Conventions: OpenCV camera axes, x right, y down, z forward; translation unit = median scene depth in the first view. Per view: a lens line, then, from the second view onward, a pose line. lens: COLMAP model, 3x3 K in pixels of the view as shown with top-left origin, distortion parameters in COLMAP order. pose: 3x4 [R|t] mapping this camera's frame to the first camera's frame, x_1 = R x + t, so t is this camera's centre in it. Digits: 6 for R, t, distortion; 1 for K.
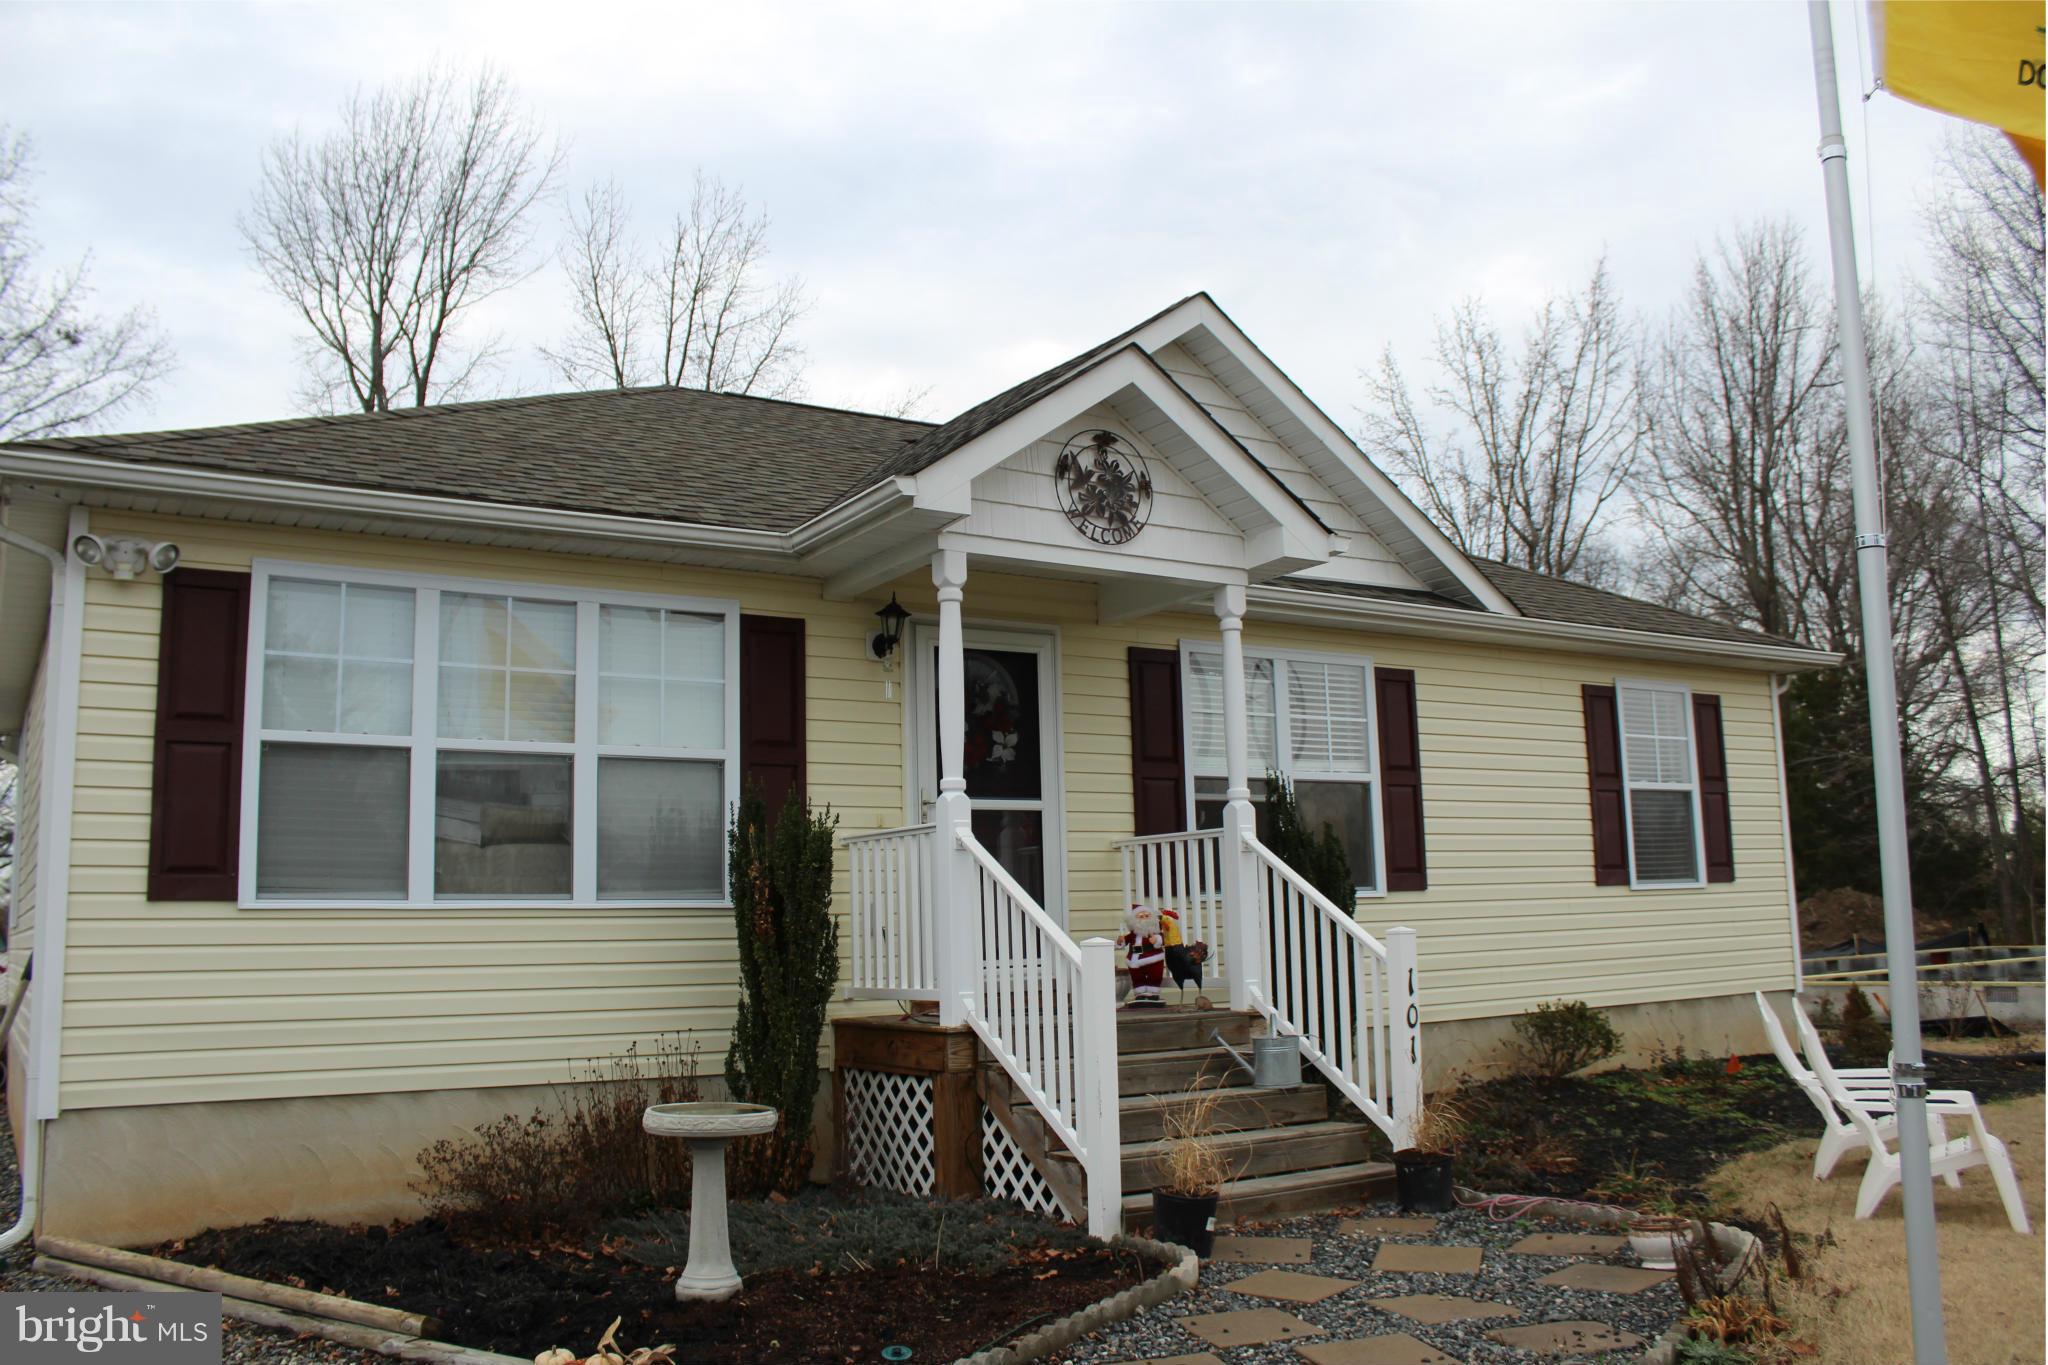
lens RADIAL K [[1695.7, 0, 1015.5], [0, 1695.7, 672.2], [0, 0, 1]] dist [-0.163694, 0.142117]
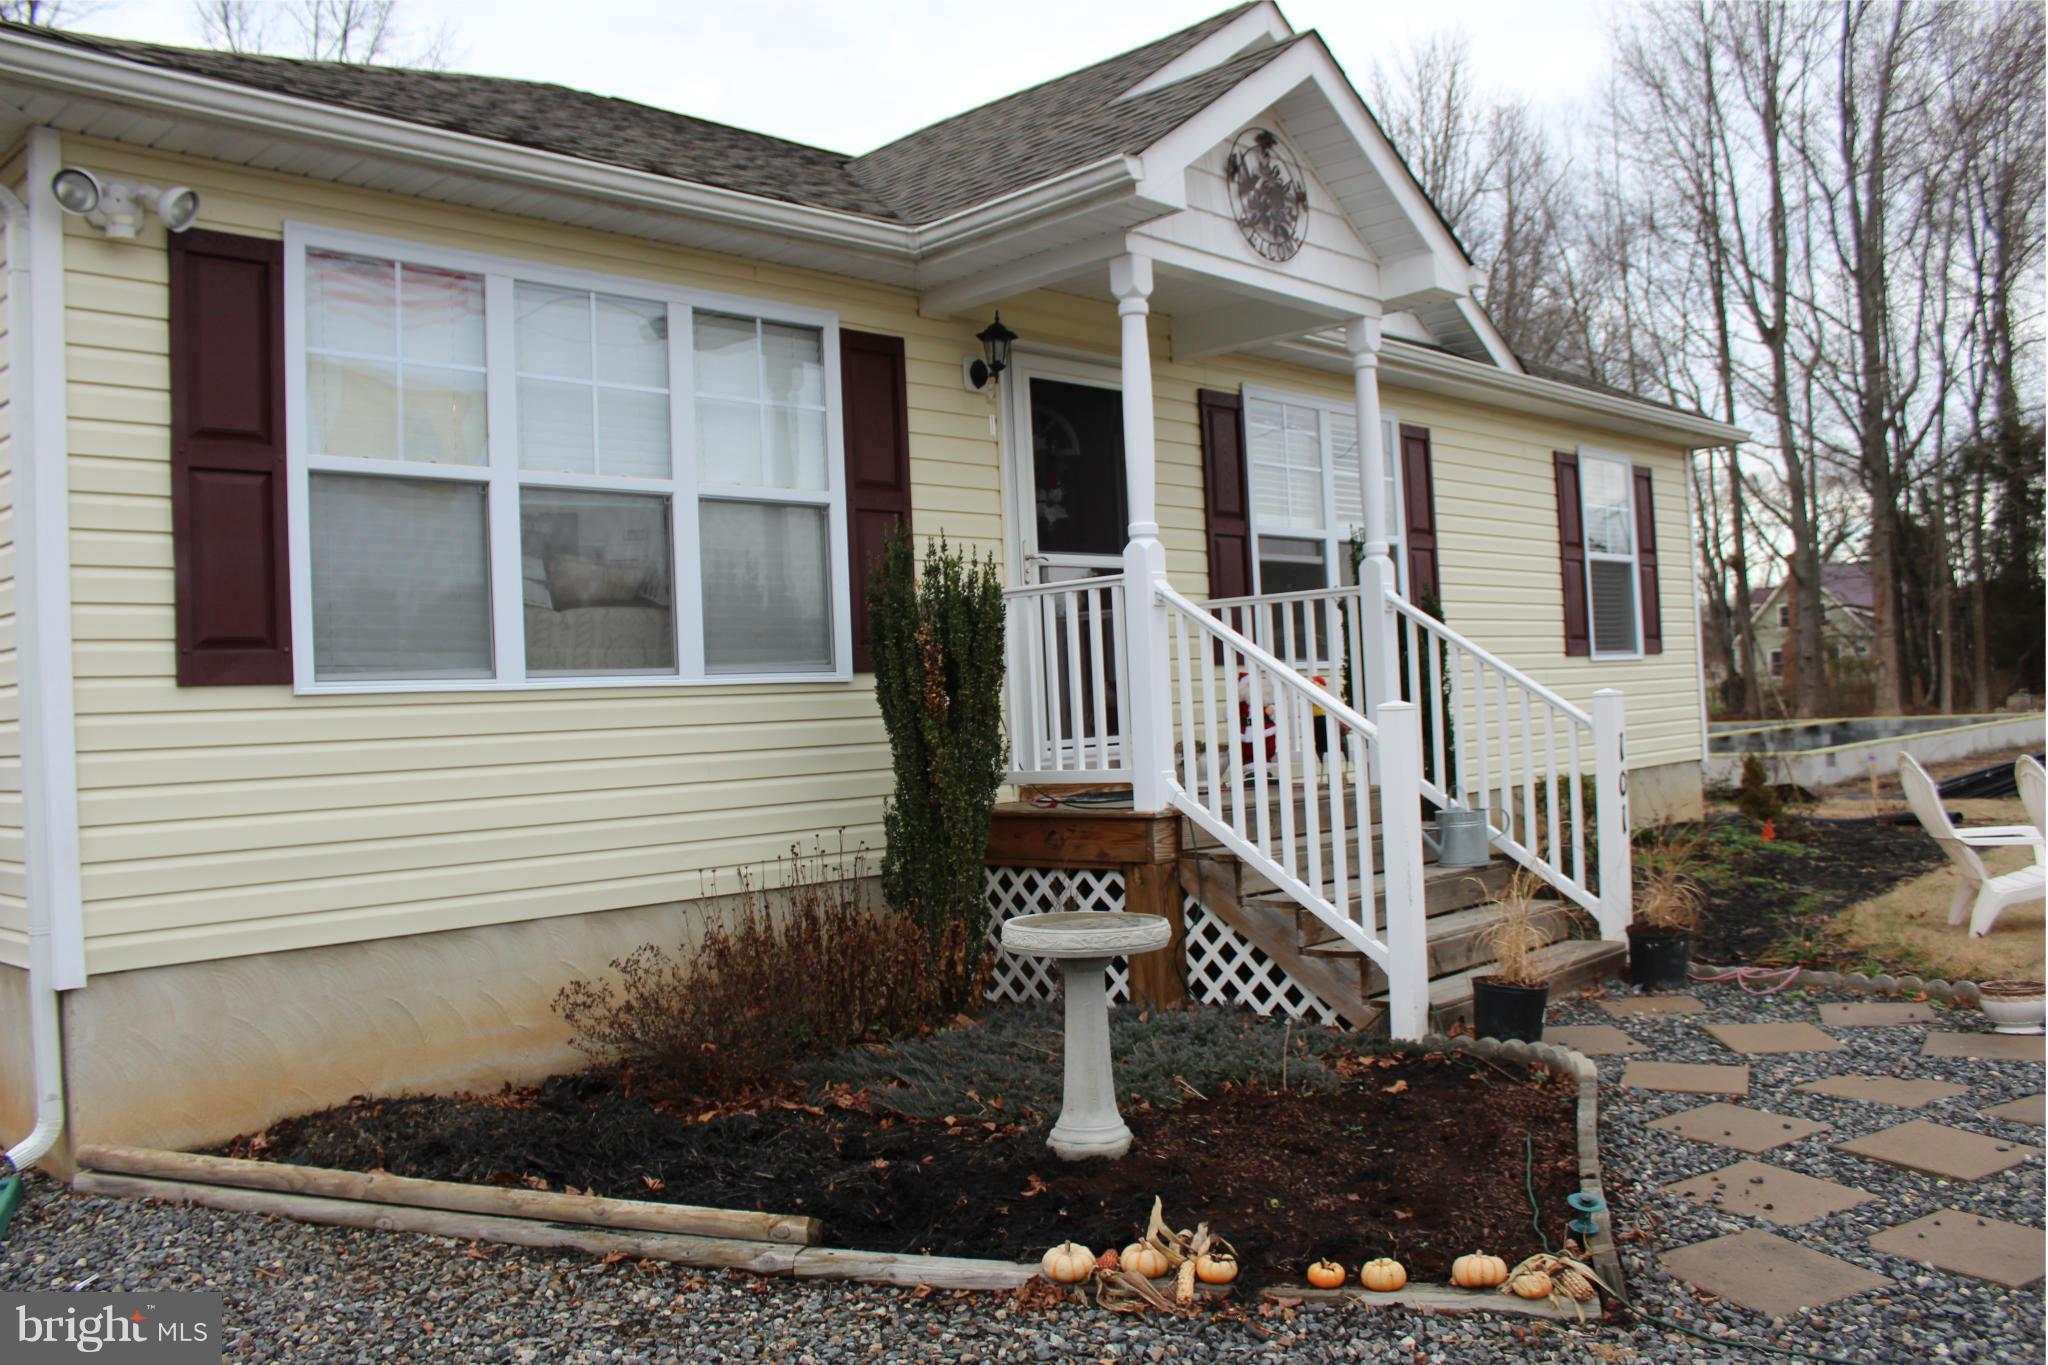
lens RADIAL K [[1695.7, 0, 1015.5], [0, 1695.7, 672.2], [0, 0, 1]] dist [-0.163694, 0.142117]
pose [[0.971775, -0.014915, 0.235436, -0.298831], [-0.013685, 0.992755, 0.119374, 0.036031], [-0.235511, -0.119226, 0.964531, 0.182427]]
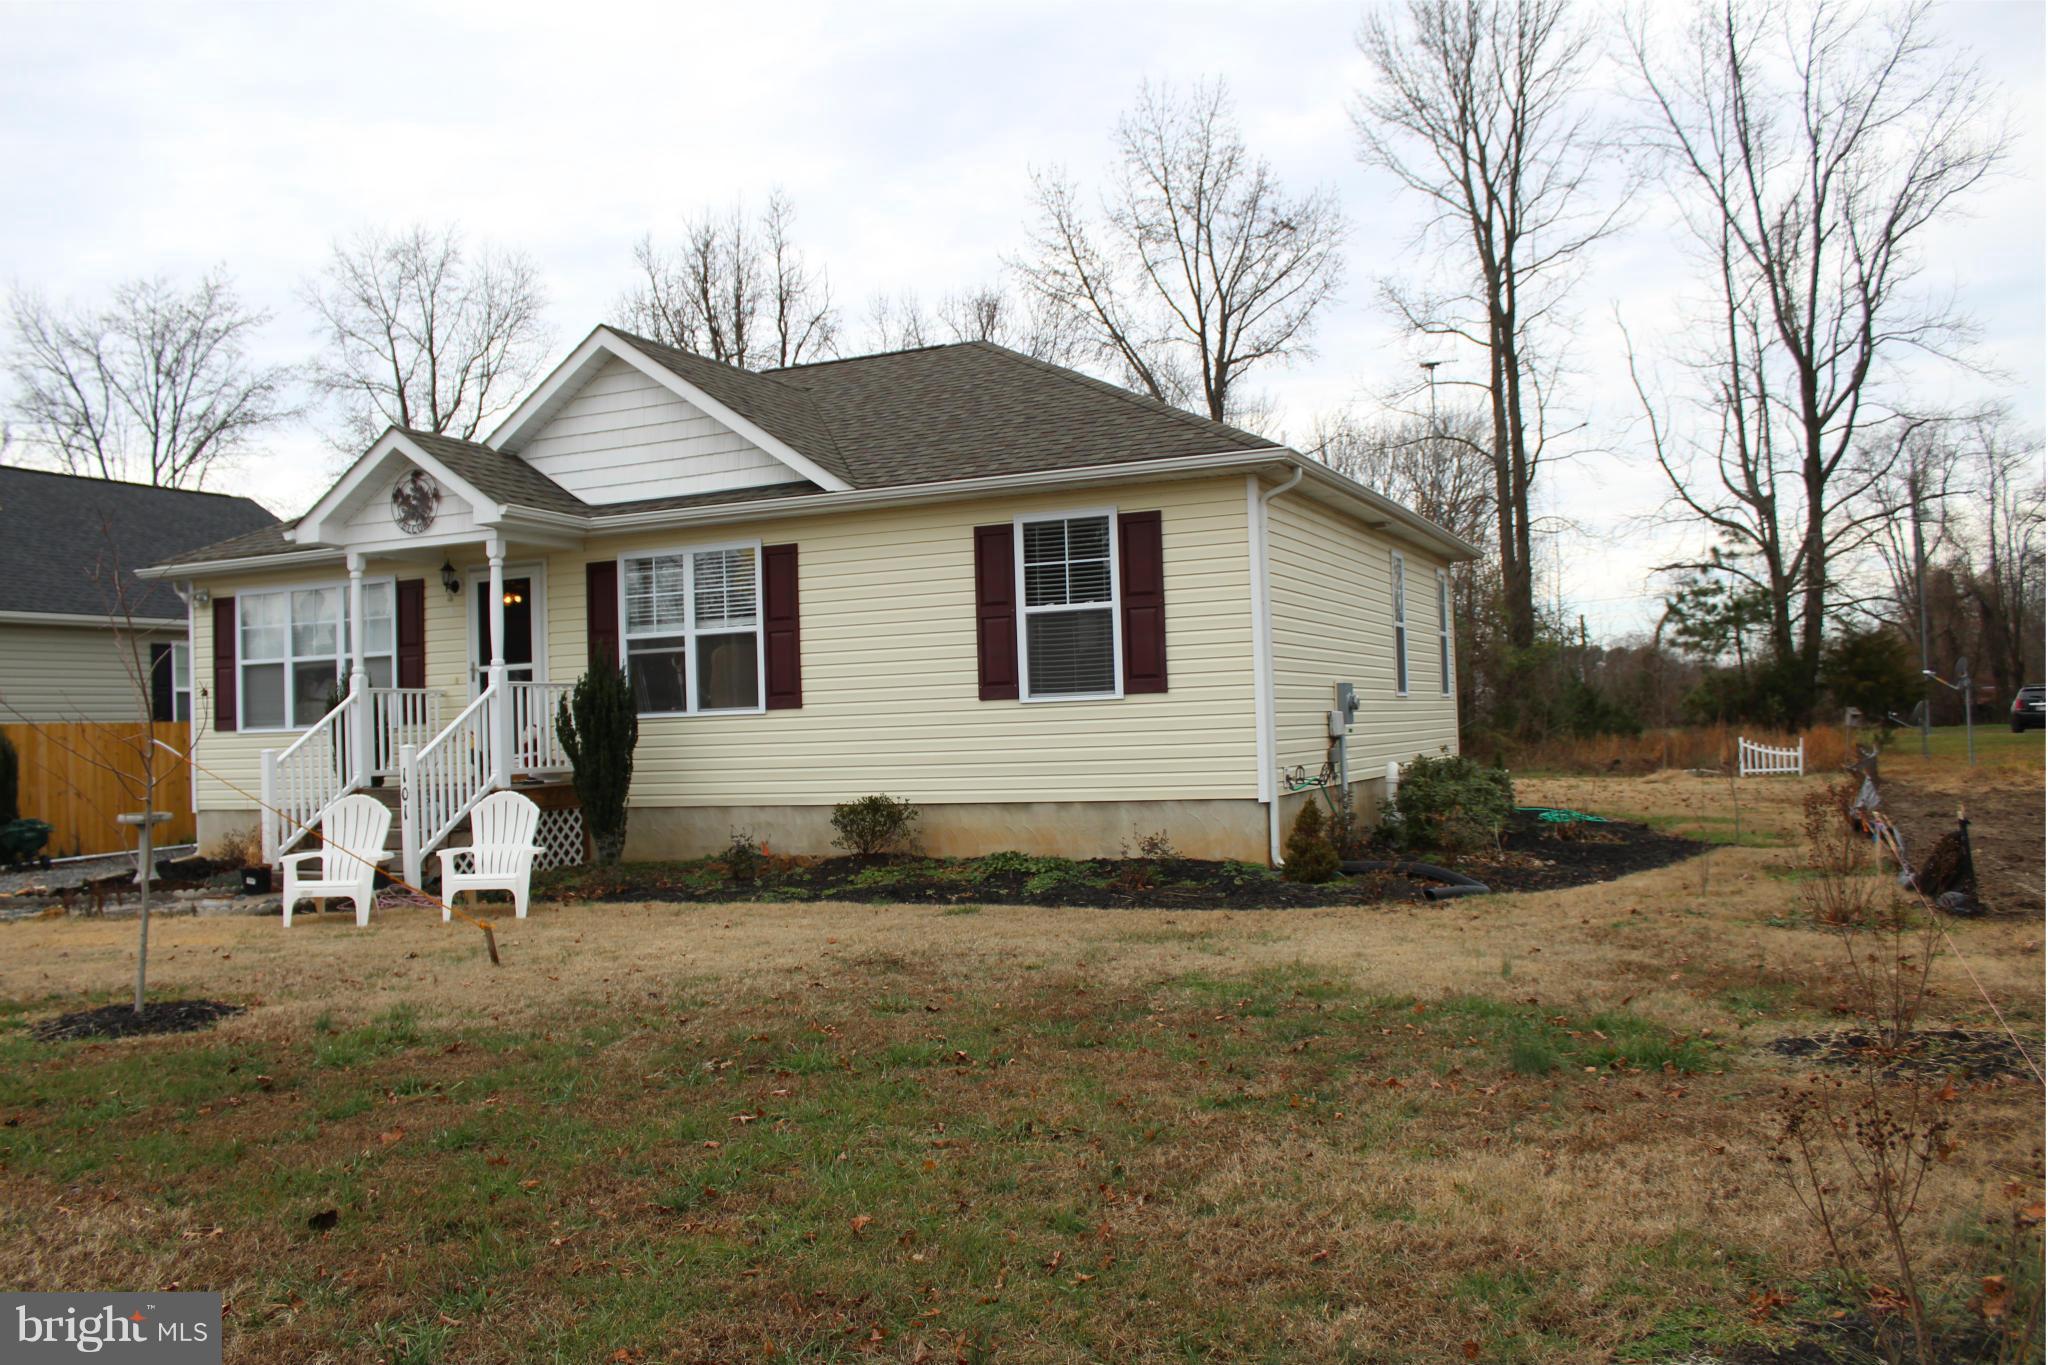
lens RADIAL K [[1695.7, 0, 1015.5], [0, 1695.7, 672.2], [0, 0, 1]] dist [-0.163694, 0.142117]
pose [[0.552240, -0.022904, -0.833371, 2.028681], [0.144304, 0.987160, 0.068494, 0.046109], [0.821102, -0.158083, 0.548454, 0.552682]]
